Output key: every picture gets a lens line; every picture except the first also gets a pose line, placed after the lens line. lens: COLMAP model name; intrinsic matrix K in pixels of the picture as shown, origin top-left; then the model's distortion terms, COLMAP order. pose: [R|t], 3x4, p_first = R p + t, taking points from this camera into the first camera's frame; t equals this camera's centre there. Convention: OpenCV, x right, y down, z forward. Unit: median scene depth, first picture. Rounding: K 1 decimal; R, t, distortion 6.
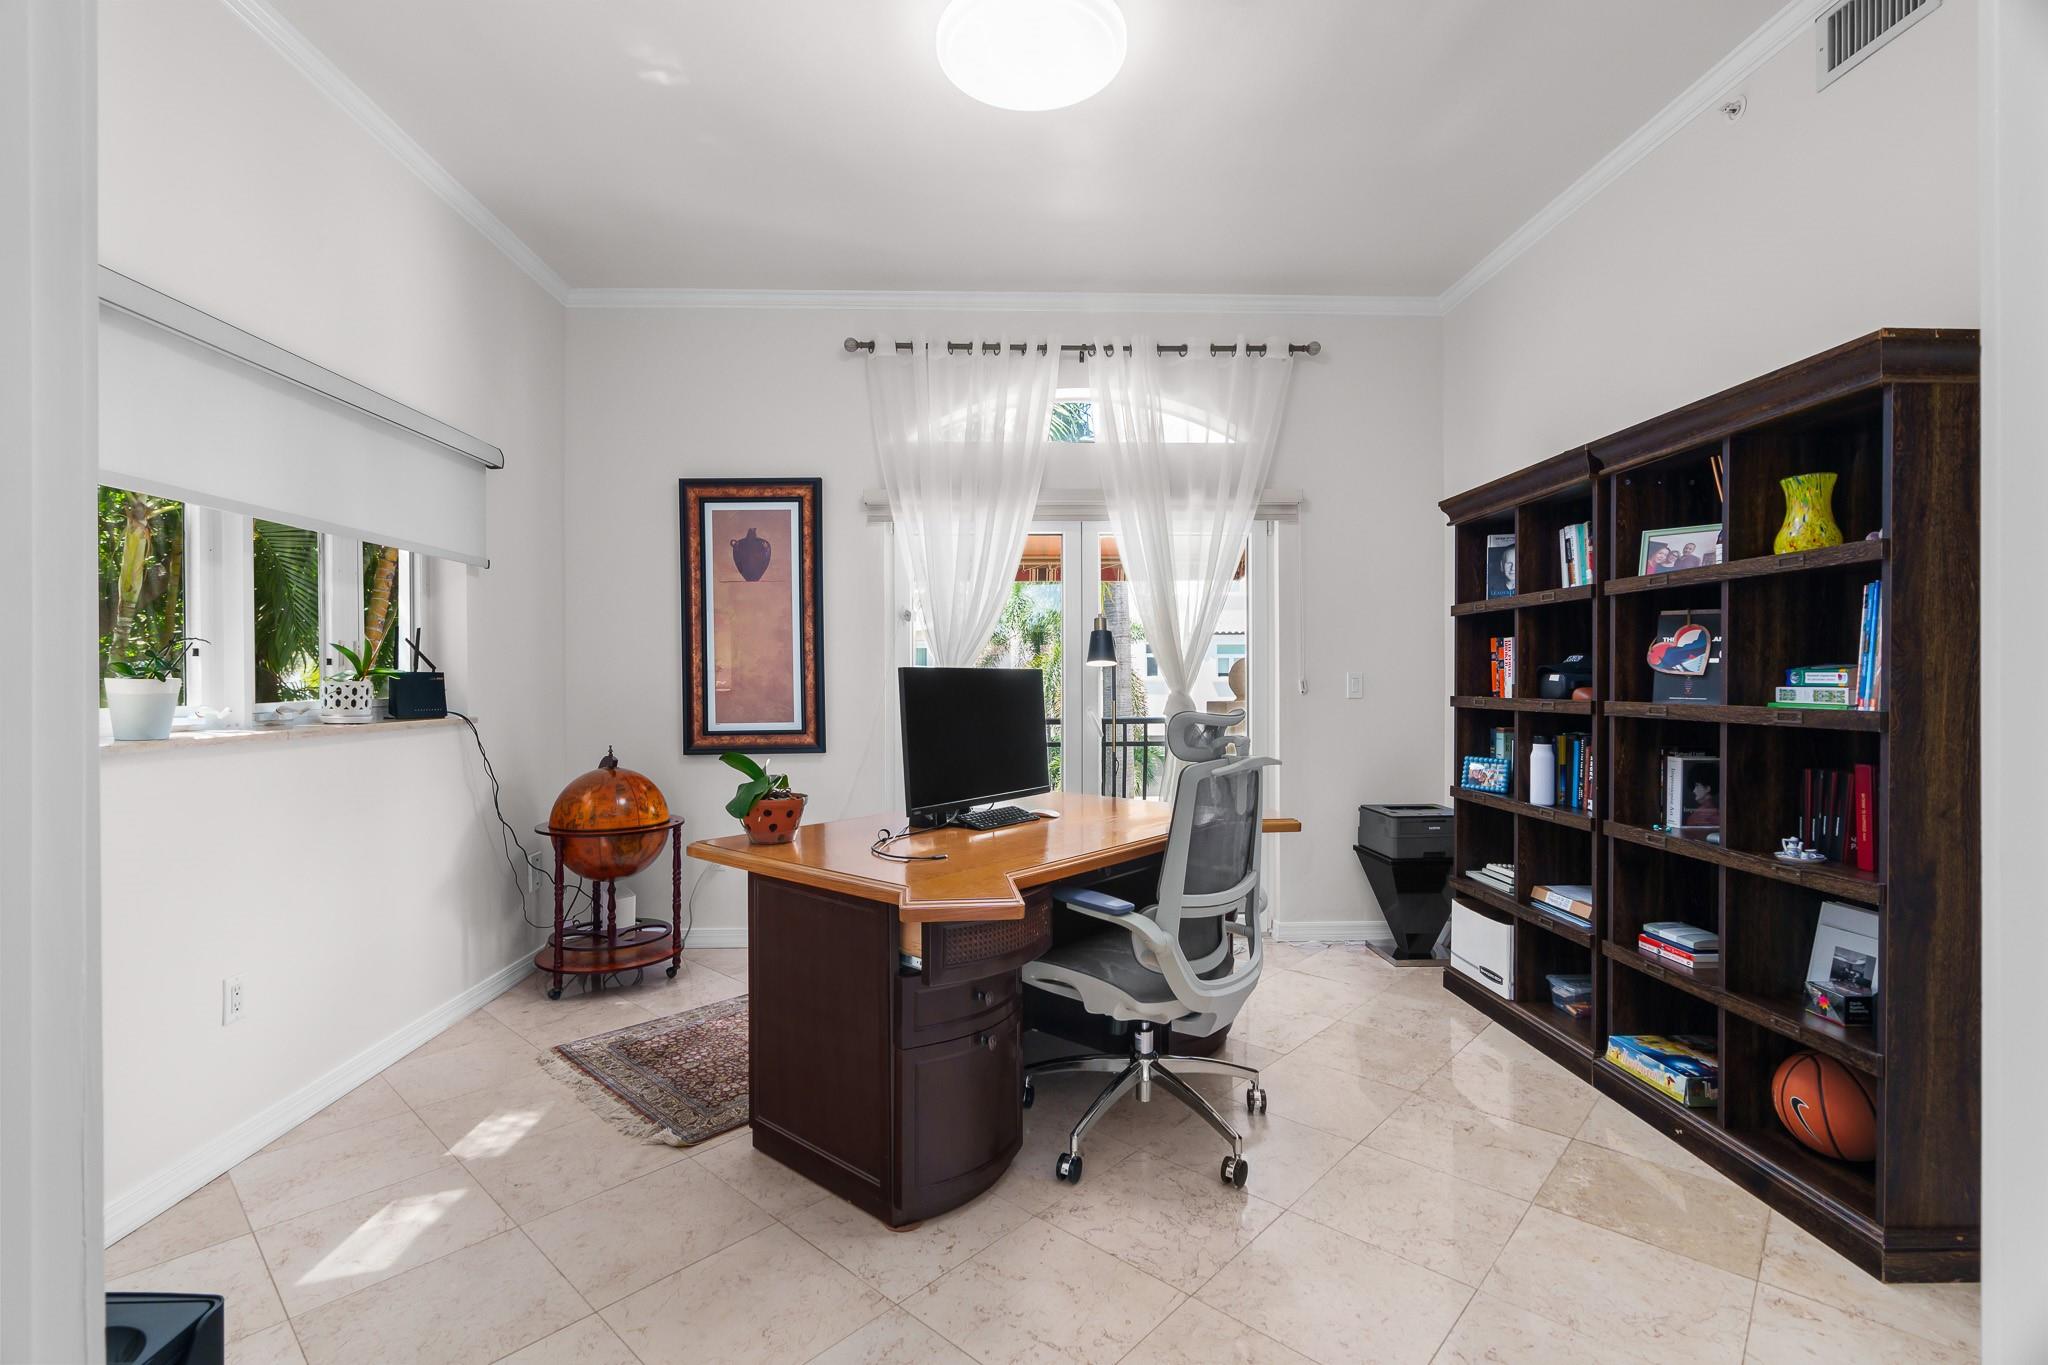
lens RADIAL K [[926.9, 0, 1038.0], [0, 926.9, 684.5], [0, 0, 1]] dist [-0.009276, 0.003044]
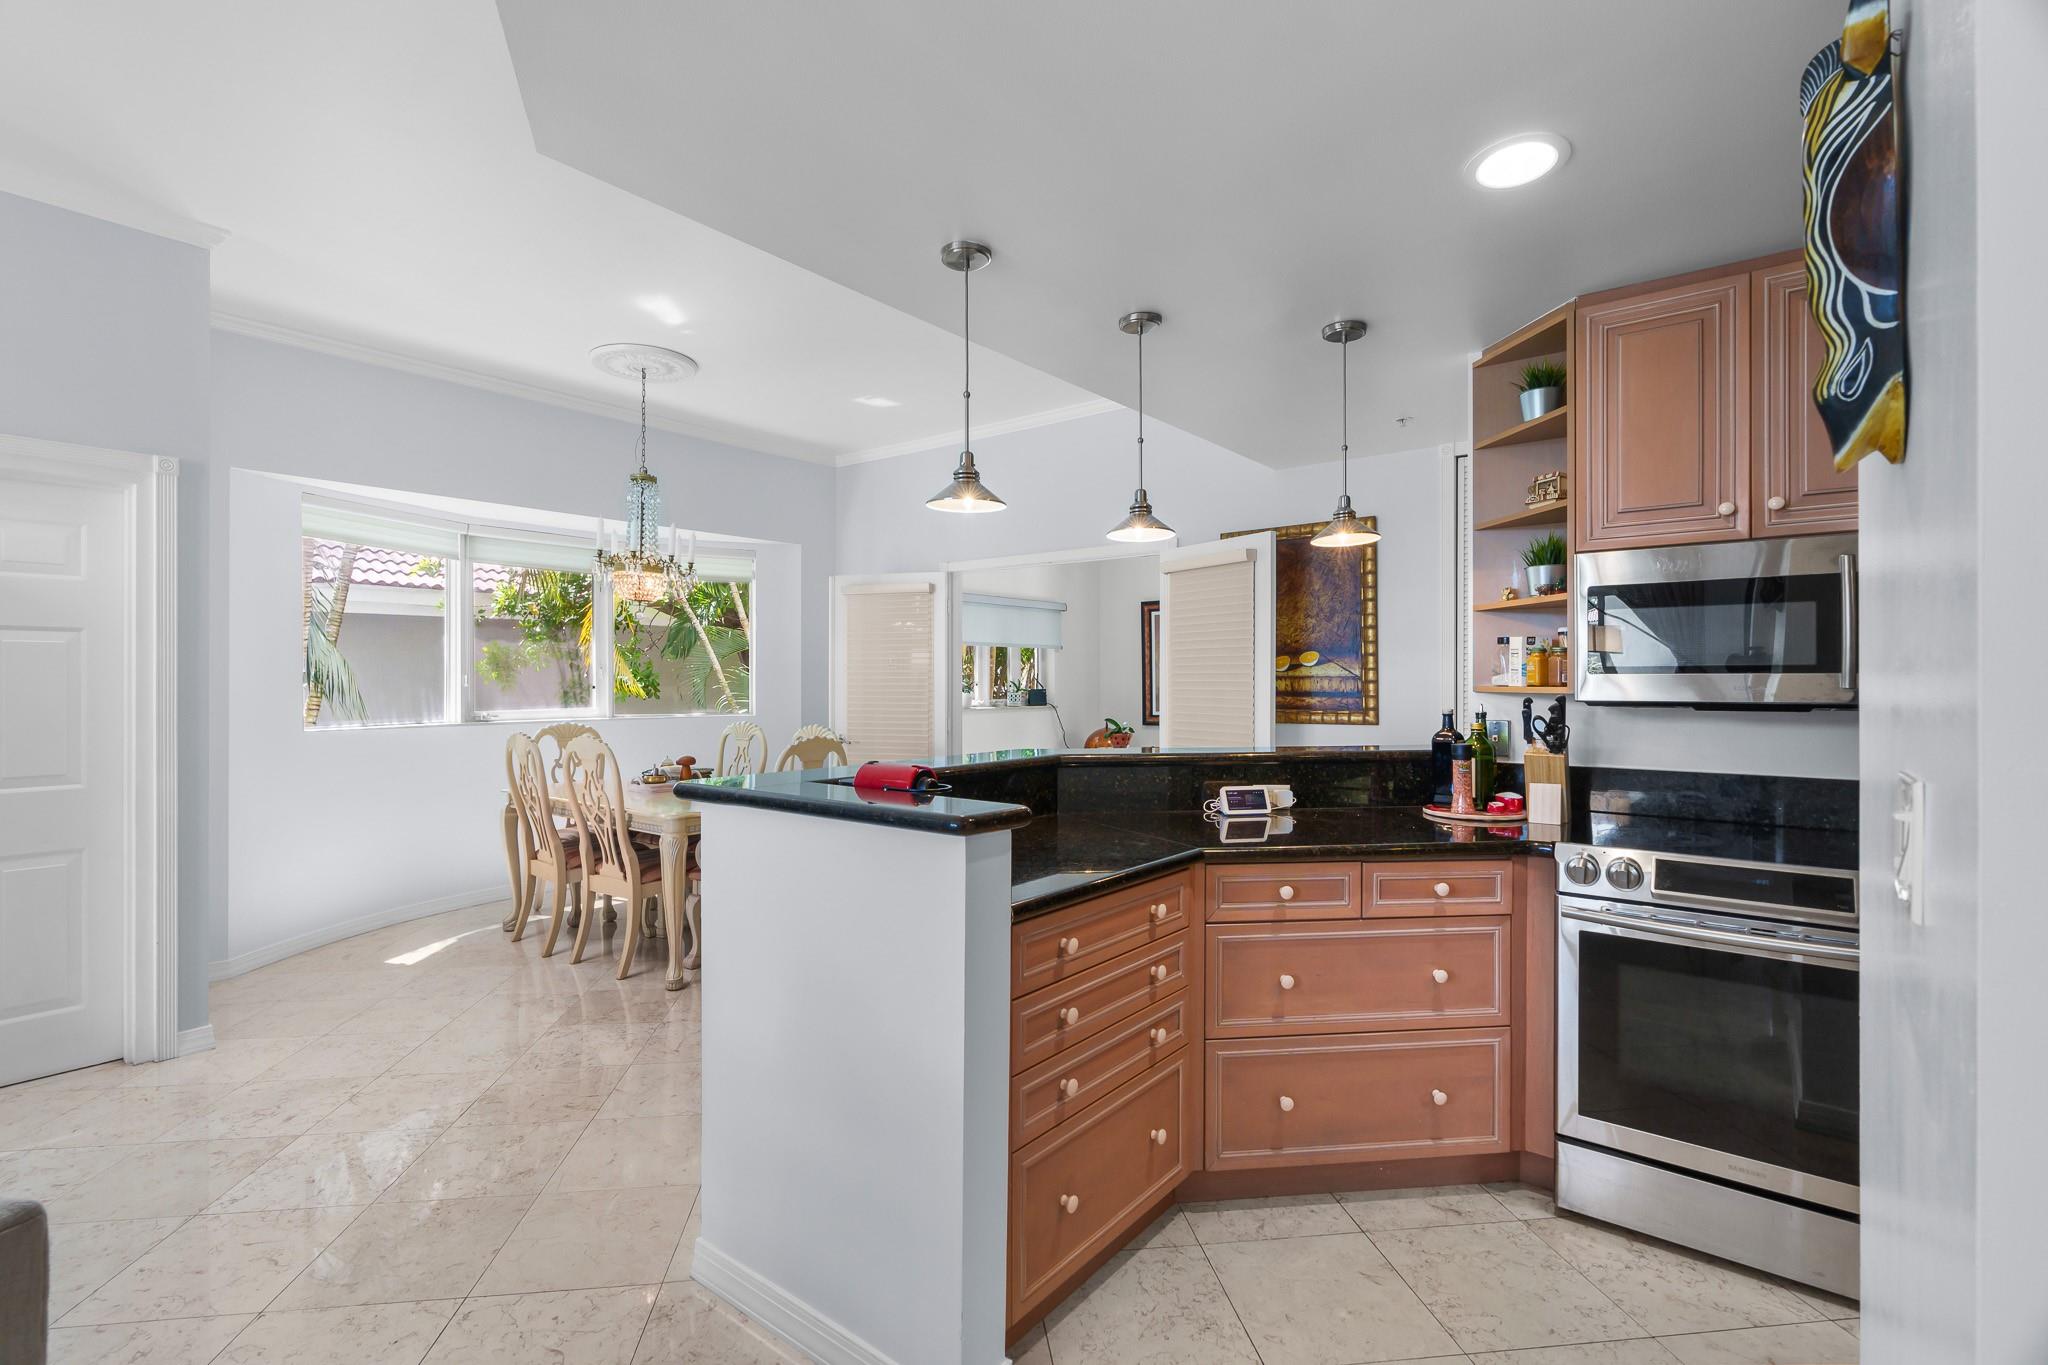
lens RADIAL K [[926.9, 0, 1022.8], [0, 926.9, 684.1], [0, 0, 1]] dist [-0.009276, 0.003044]
pose [[0.750542, 0.006083, -0.660795, 0.965677], [-0.003340, 0.999980, 0.005413, -0.037307], [0.660814, -0.001856, 0.750547, -0.957722]]
